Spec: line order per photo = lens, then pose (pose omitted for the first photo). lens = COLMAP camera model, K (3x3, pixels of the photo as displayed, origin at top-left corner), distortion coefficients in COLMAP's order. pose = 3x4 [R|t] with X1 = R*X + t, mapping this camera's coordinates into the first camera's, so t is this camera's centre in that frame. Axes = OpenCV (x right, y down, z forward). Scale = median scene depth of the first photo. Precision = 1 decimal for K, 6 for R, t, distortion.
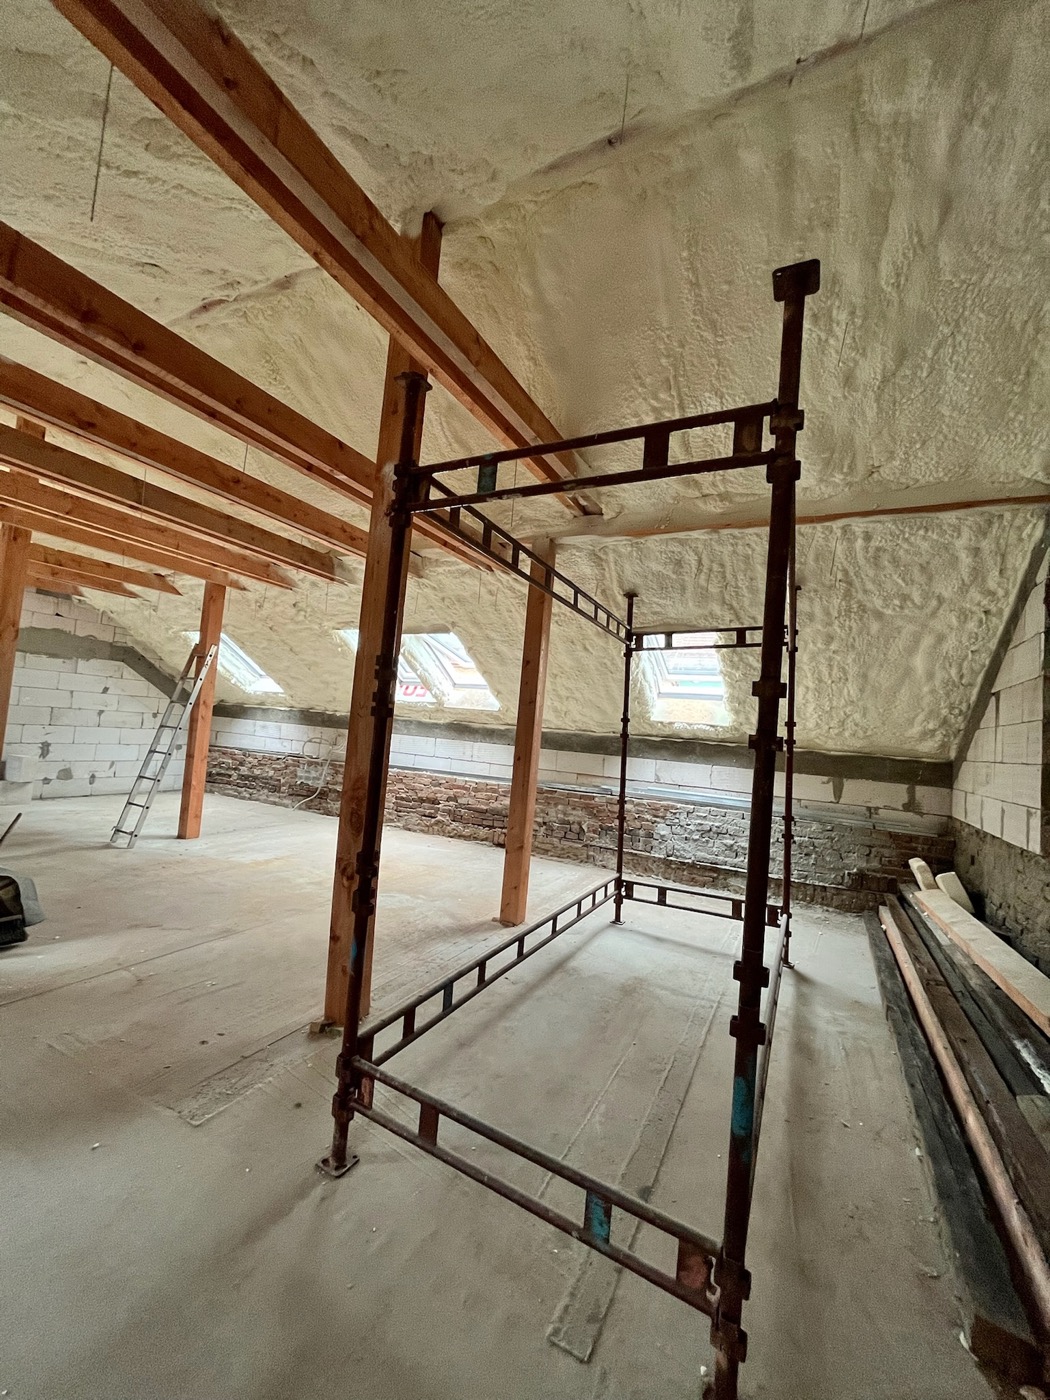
lens RADIAL K [[561.9, 0, 522.4], [0, 561.9, 697.5], [0, 0, 1]] dist [0.000203, -0.000020]
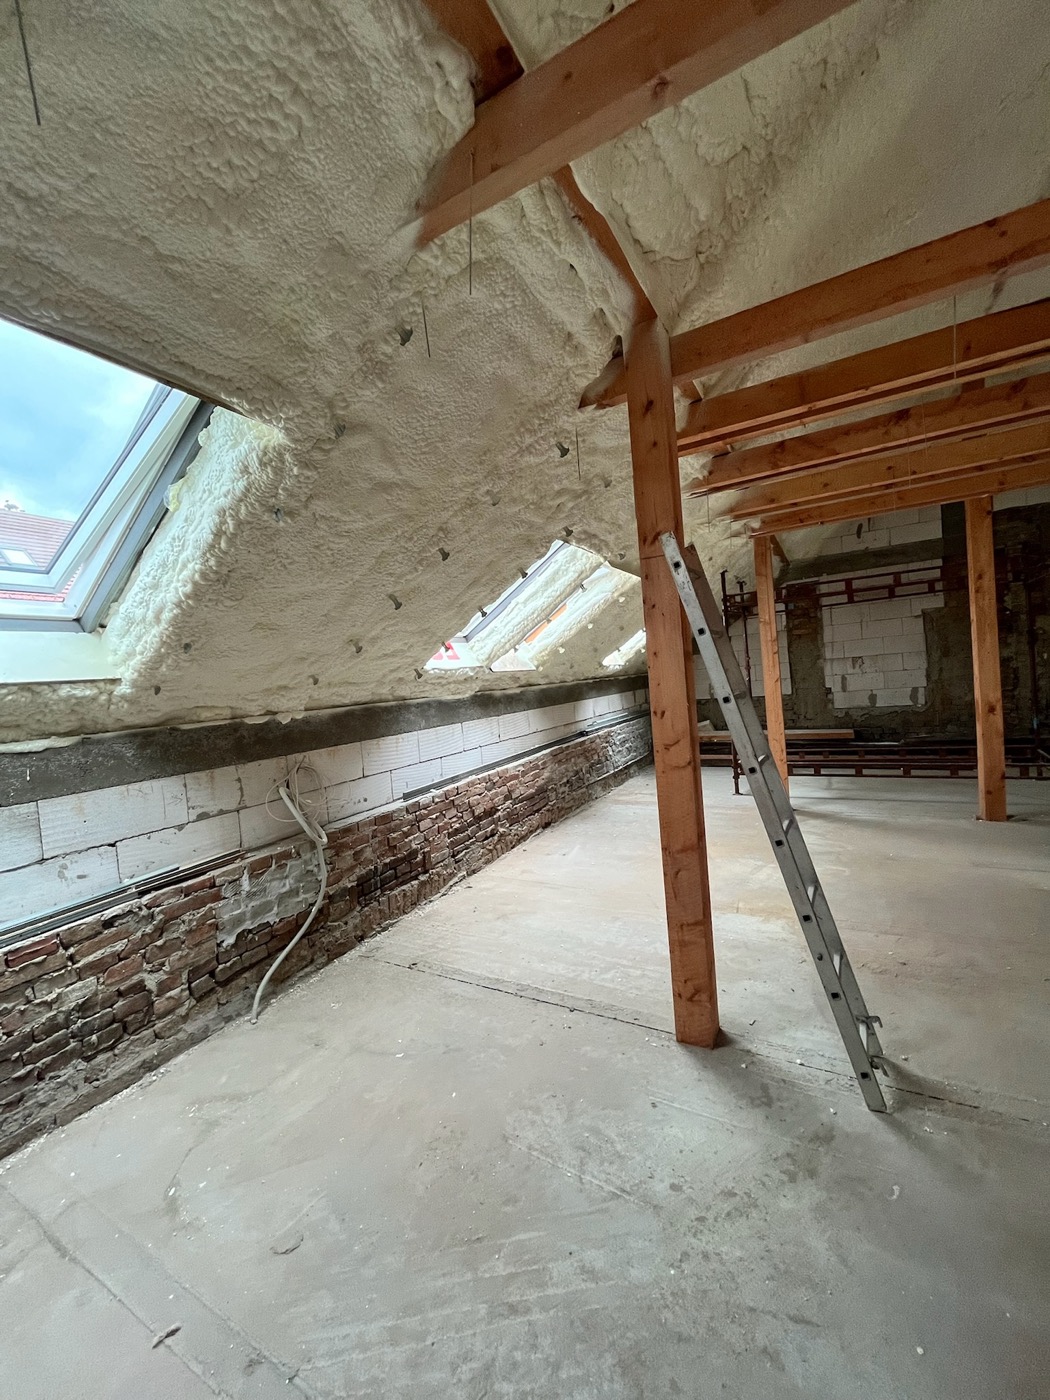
lens RADIAL K [[561.9, 0, 523.3], [0, 561.9, 705.3], [0, 0, 1]] dist [0.000203, -0.000020]
pose [[0.035709, -0.130094, 0.990858, -0.806550], [0.029451, 0.991197, 0.129077, -0.029091], [-0.998928, 0.024572, 0.039226, 0.925504]]
